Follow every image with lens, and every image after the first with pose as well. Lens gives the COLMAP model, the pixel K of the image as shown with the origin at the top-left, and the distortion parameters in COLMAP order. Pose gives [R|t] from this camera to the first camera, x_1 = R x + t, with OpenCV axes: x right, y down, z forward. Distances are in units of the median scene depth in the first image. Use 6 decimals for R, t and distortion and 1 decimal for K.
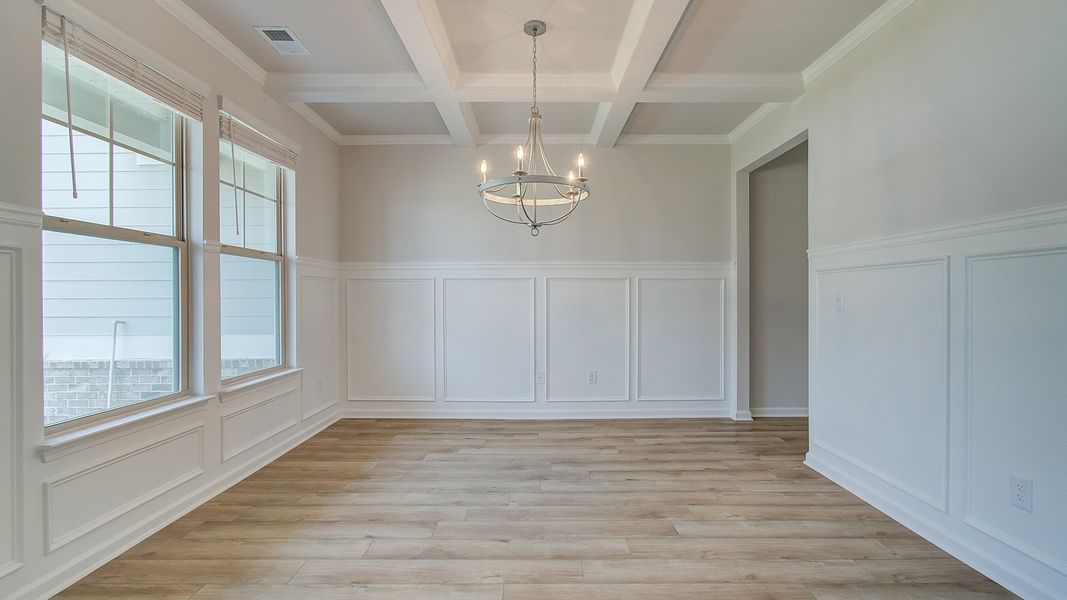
lens RADIAL K [[499.3, 0, 533.5], [0, 499.3, 300.0], [0, 0, 1]] dist [0.003040, 0.000441]
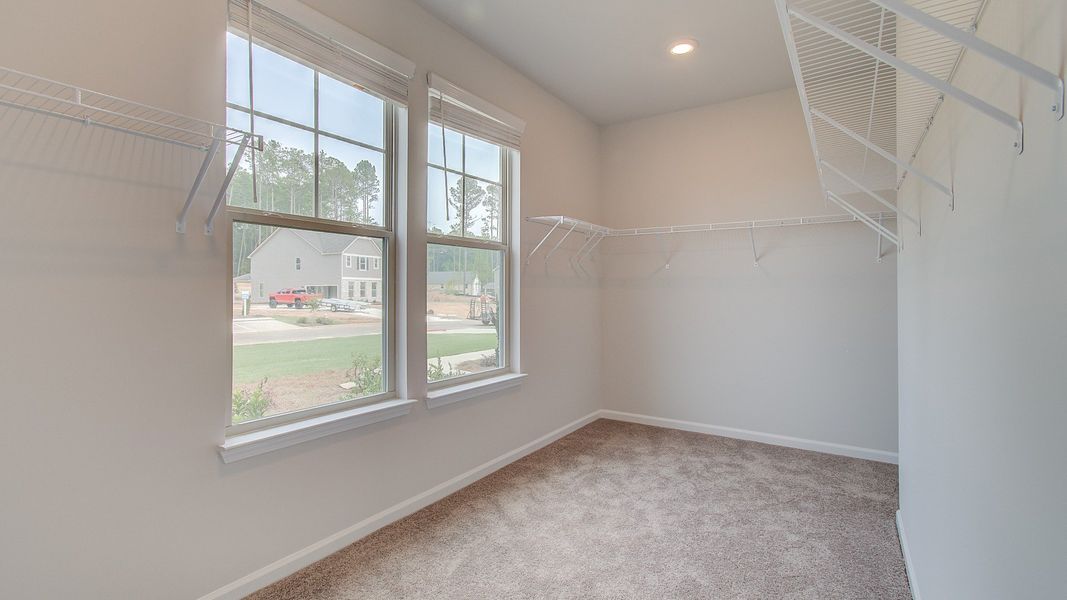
lens RADIAL K [[479.0, 0, 532.6], [0, 479.0, 282.5], [0, 0, 1]] dist [0.001859, 0.000488]
pose [[0.842032, -0.011855, -0.539298, 0.005433], [-0.000446, 0.999743, -0.022673, -0.002392], [0.539428, 0.019332, 0.841810, 0.365961]]
